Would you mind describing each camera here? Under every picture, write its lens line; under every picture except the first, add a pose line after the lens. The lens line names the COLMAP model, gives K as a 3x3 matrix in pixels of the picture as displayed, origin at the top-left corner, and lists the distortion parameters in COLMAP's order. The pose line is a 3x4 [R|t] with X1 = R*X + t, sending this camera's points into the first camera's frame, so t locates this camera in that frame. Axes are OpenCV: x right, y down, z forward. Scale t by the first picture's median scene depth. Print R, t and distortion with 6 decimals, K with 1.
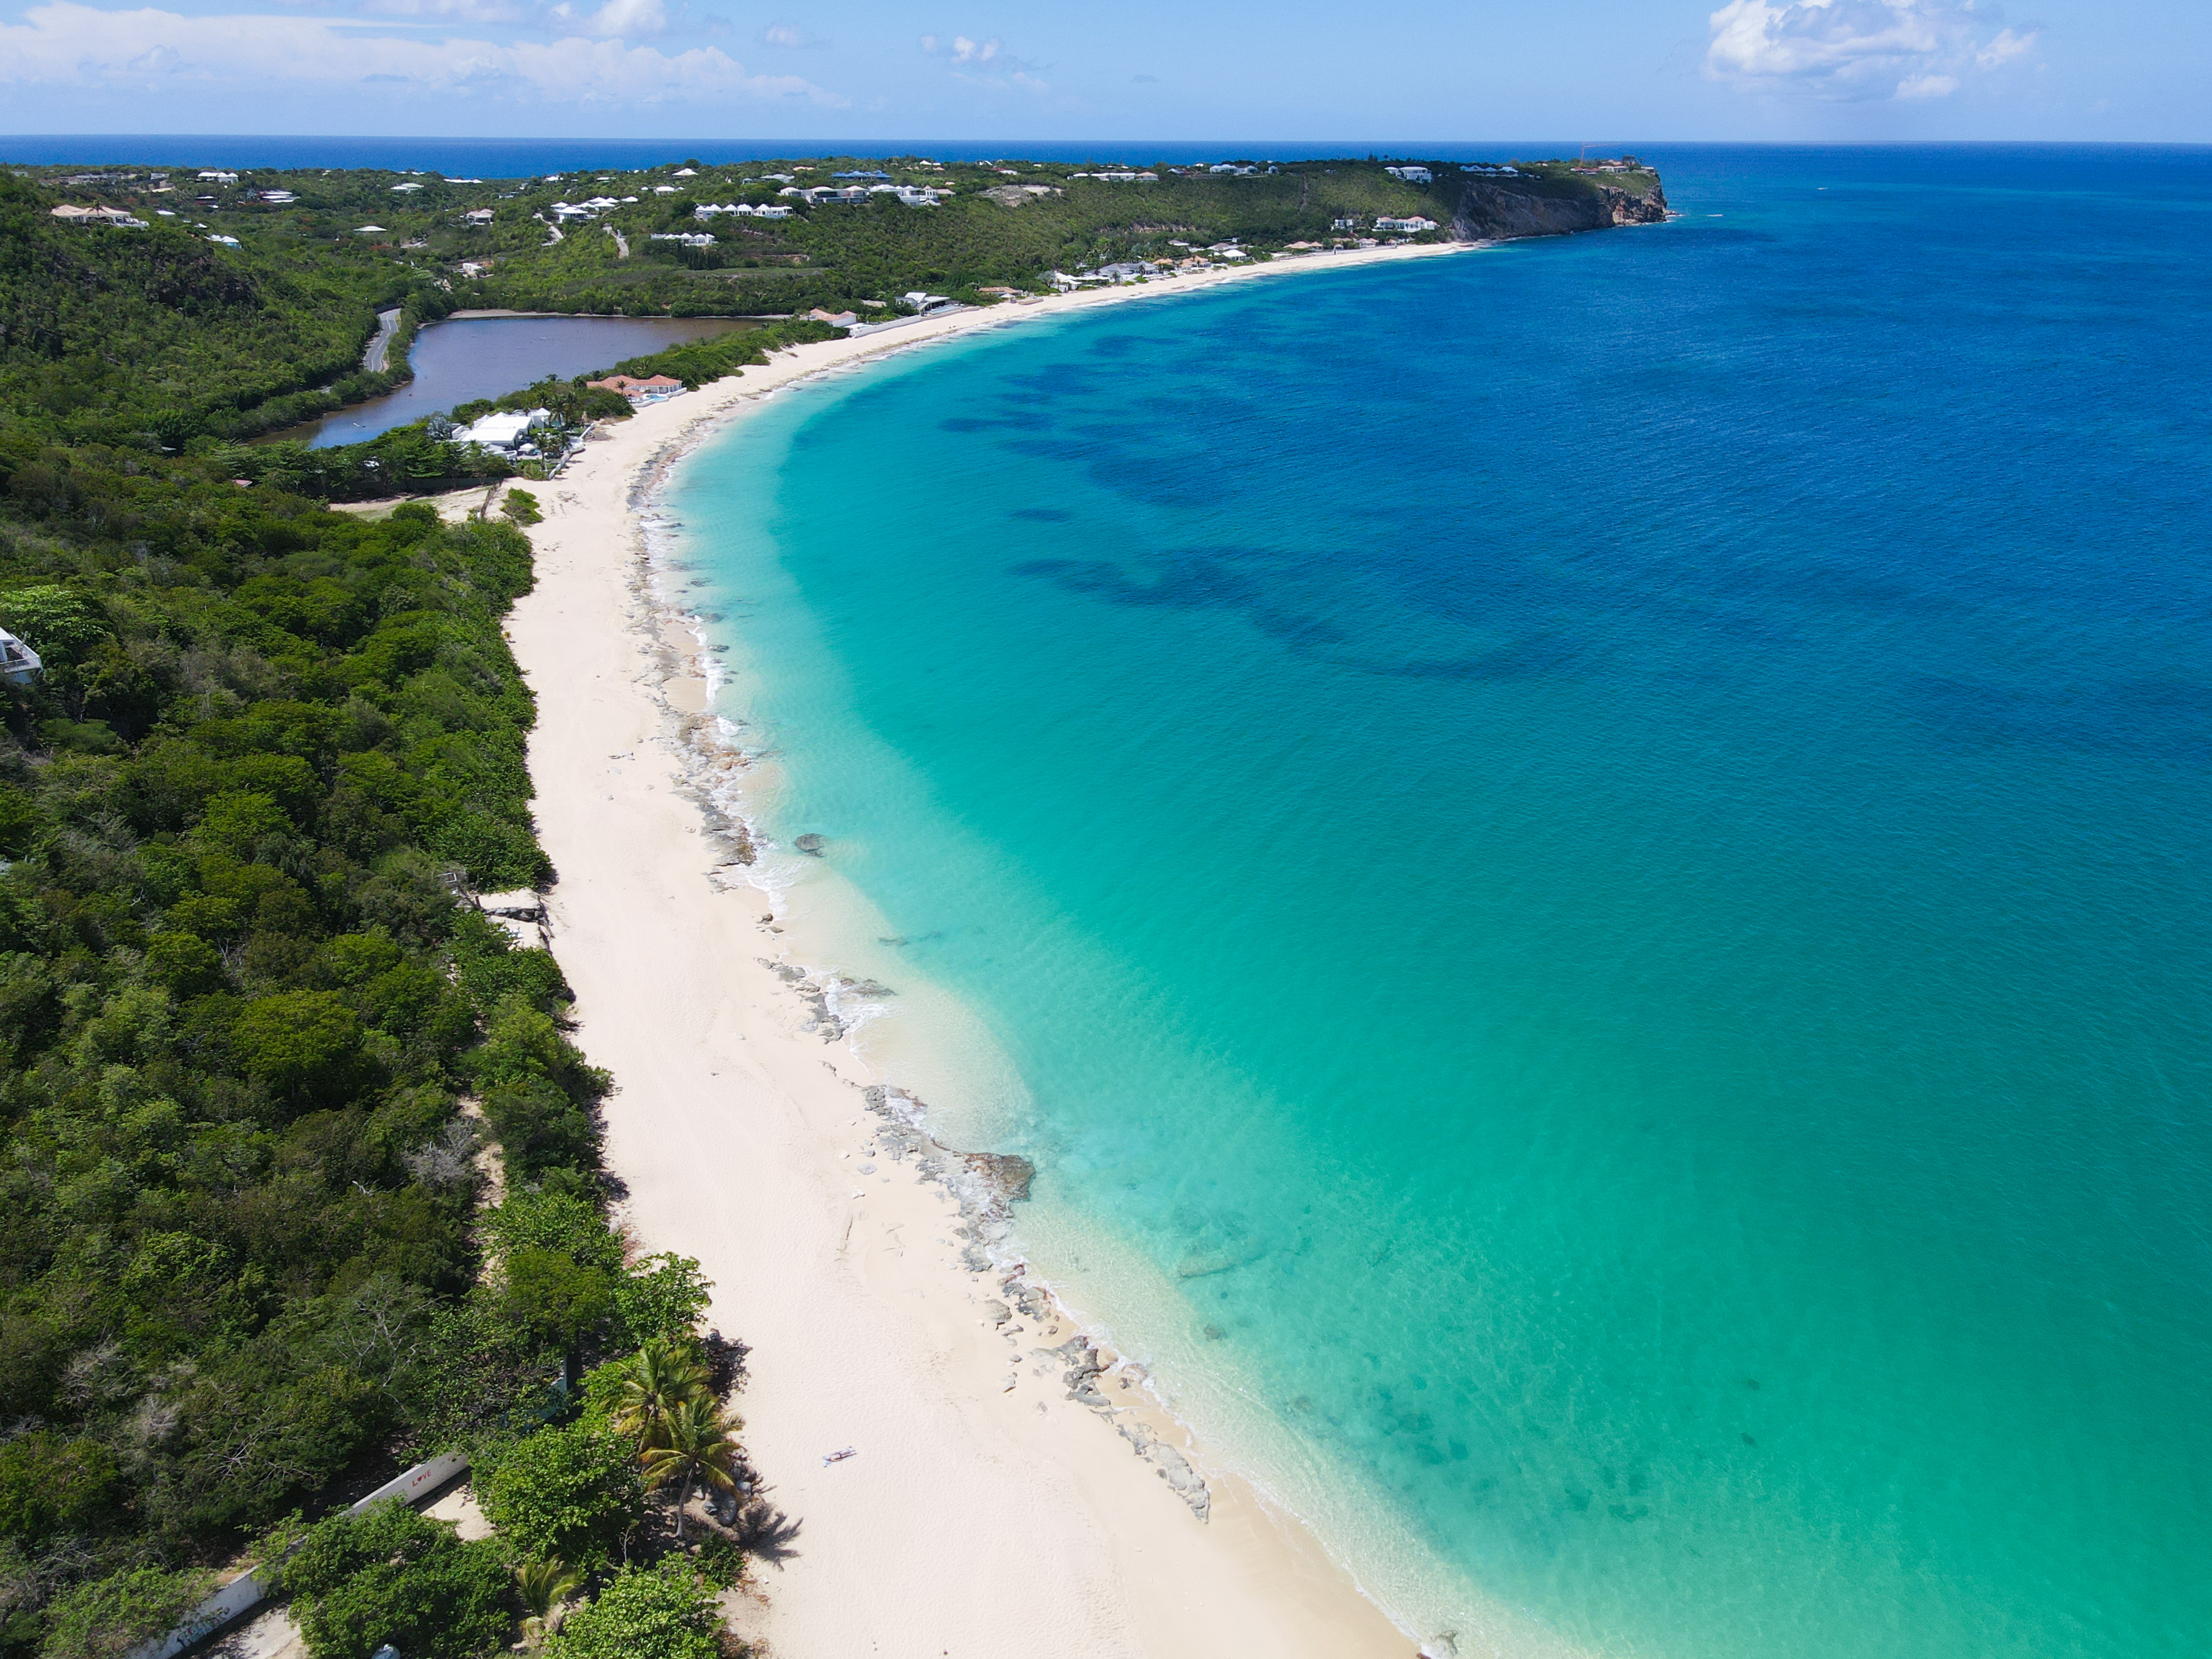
lens RADIAL K [[1632.3, 0, 1089.5], [0, 1632.3, 832.6], [0, 0, 1]] dist [0.009884, 0.014095]
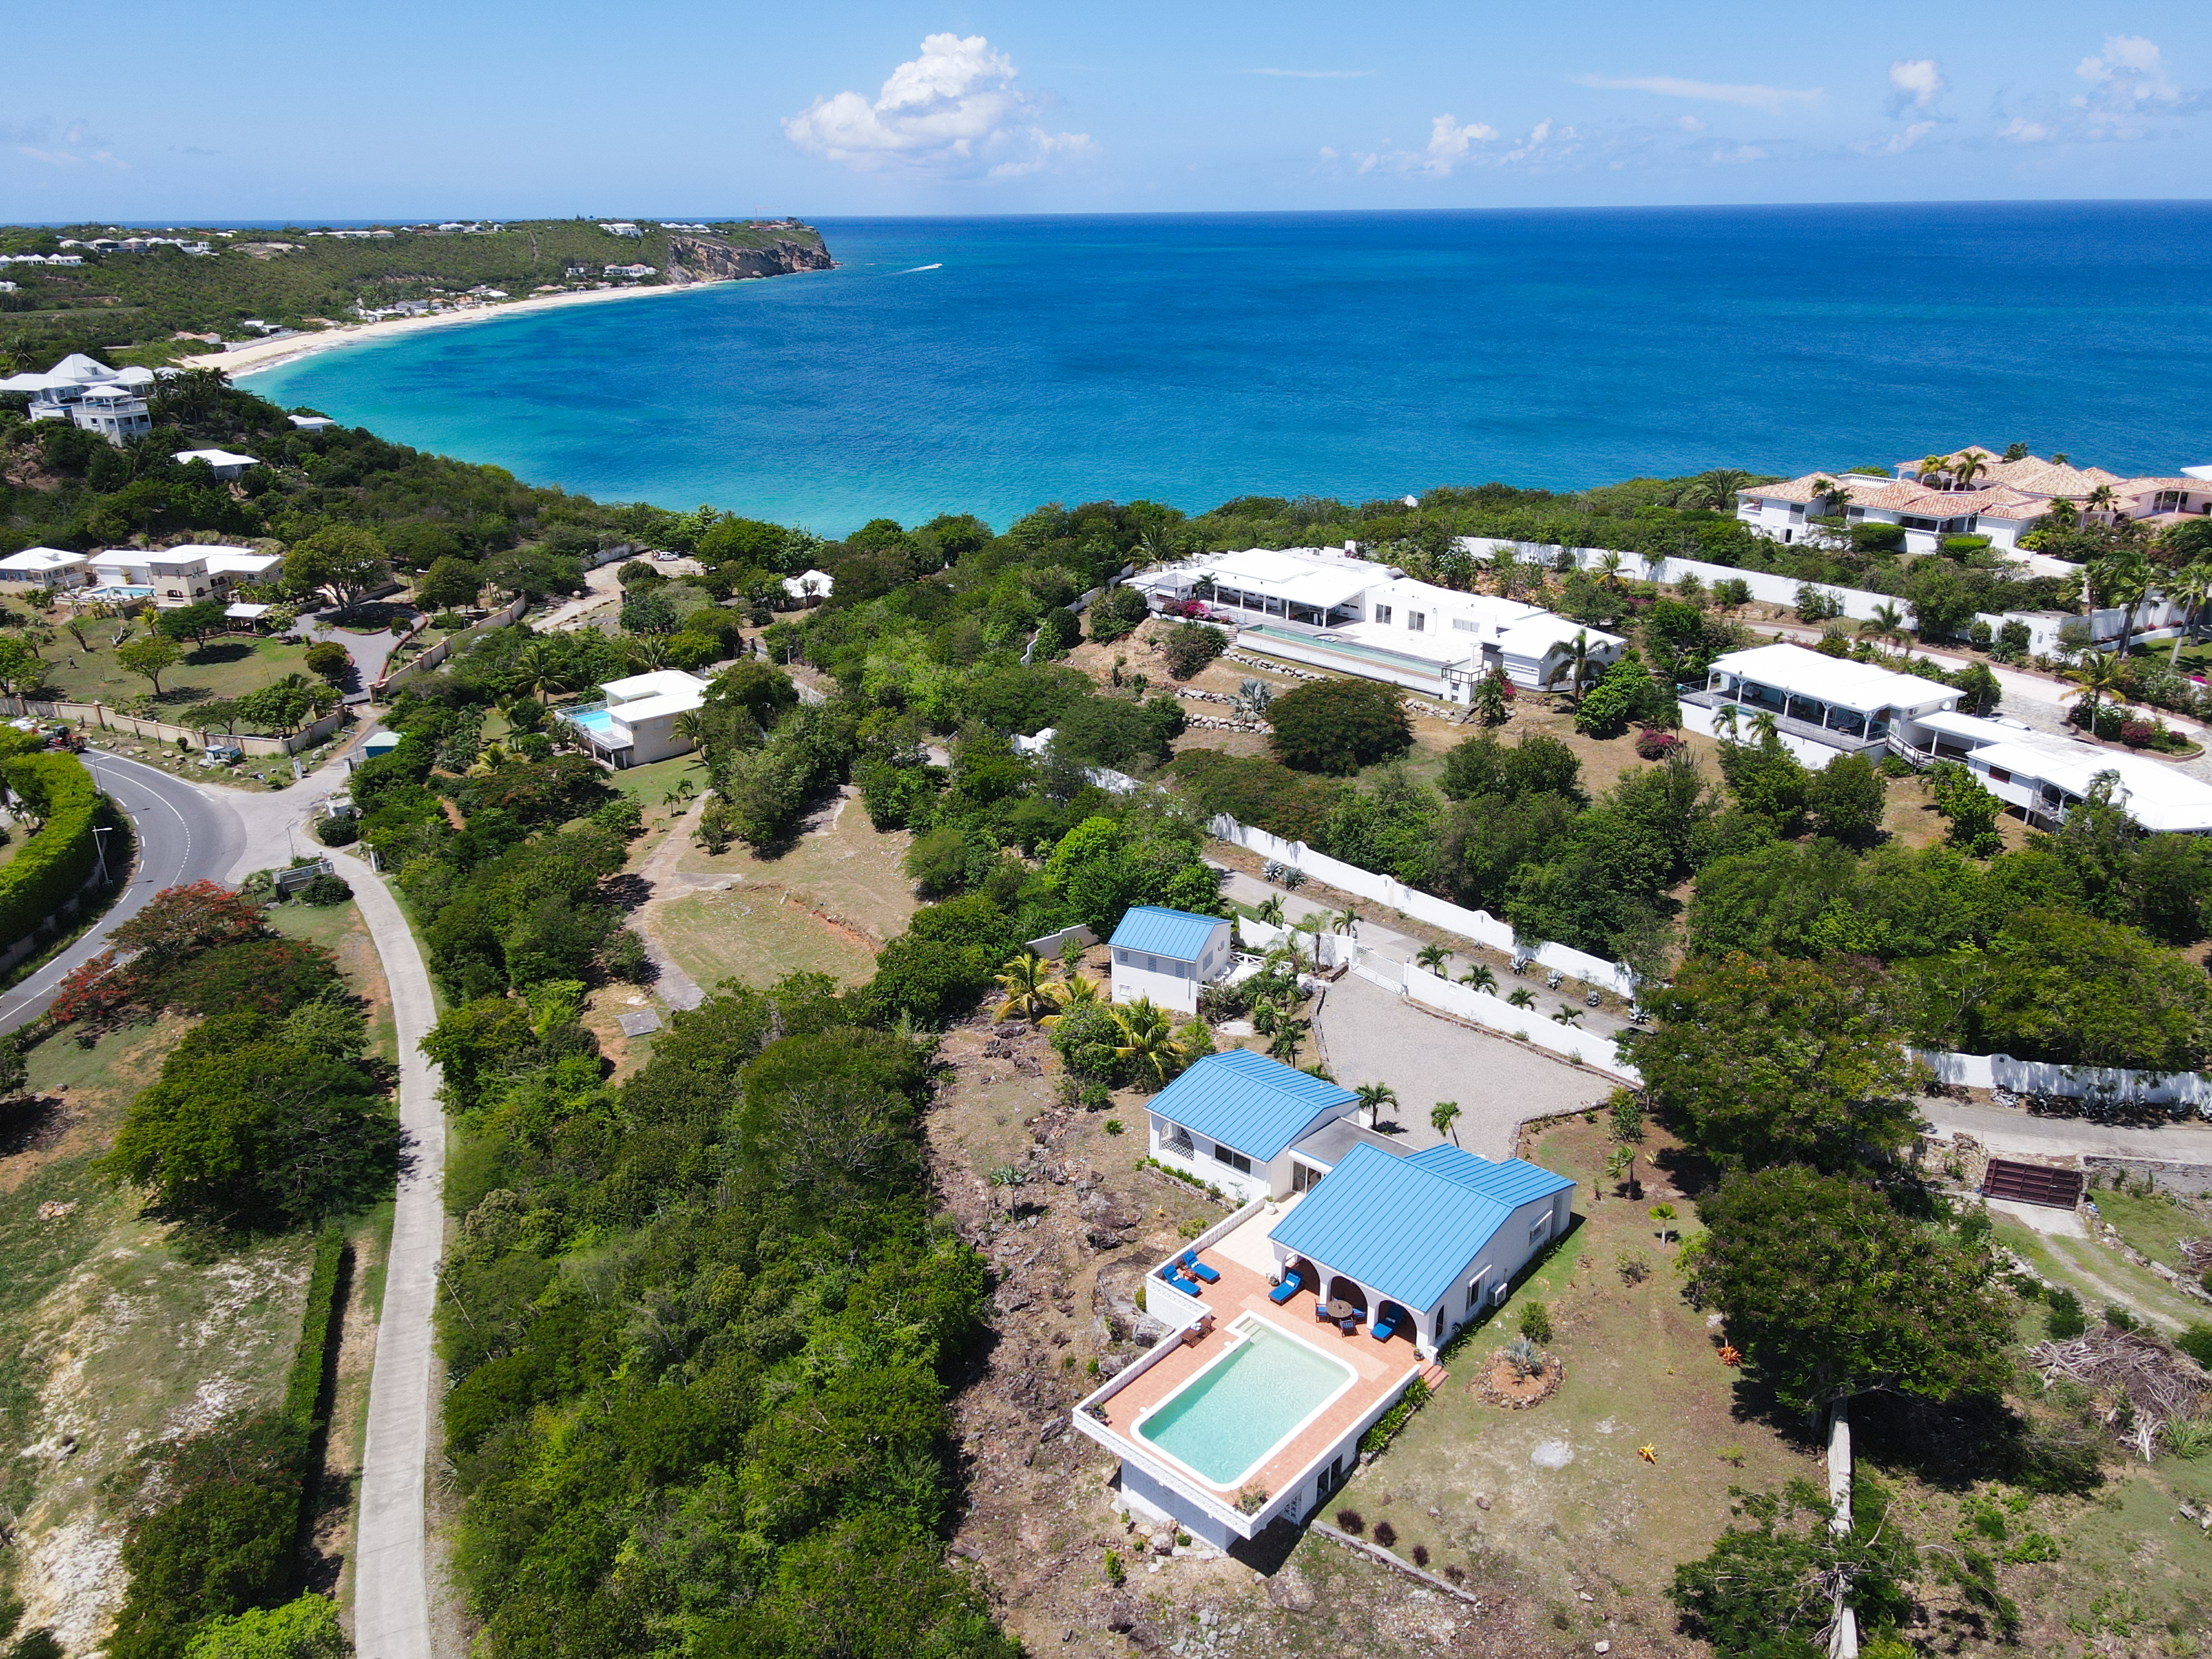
lens RADIAL K [[1621.7, 0, 1090.3], [0, 1621.7, 833.5], [0, 0, 1]] dist [0.005276, 0.025659]
pose [[0.887316, -0.176798, 0.425925, -0.086937], [0.192861, 0.981211, 0.005511, 0.087938], [-0.418896, 0.077254, 0.904742, -0.175695]]
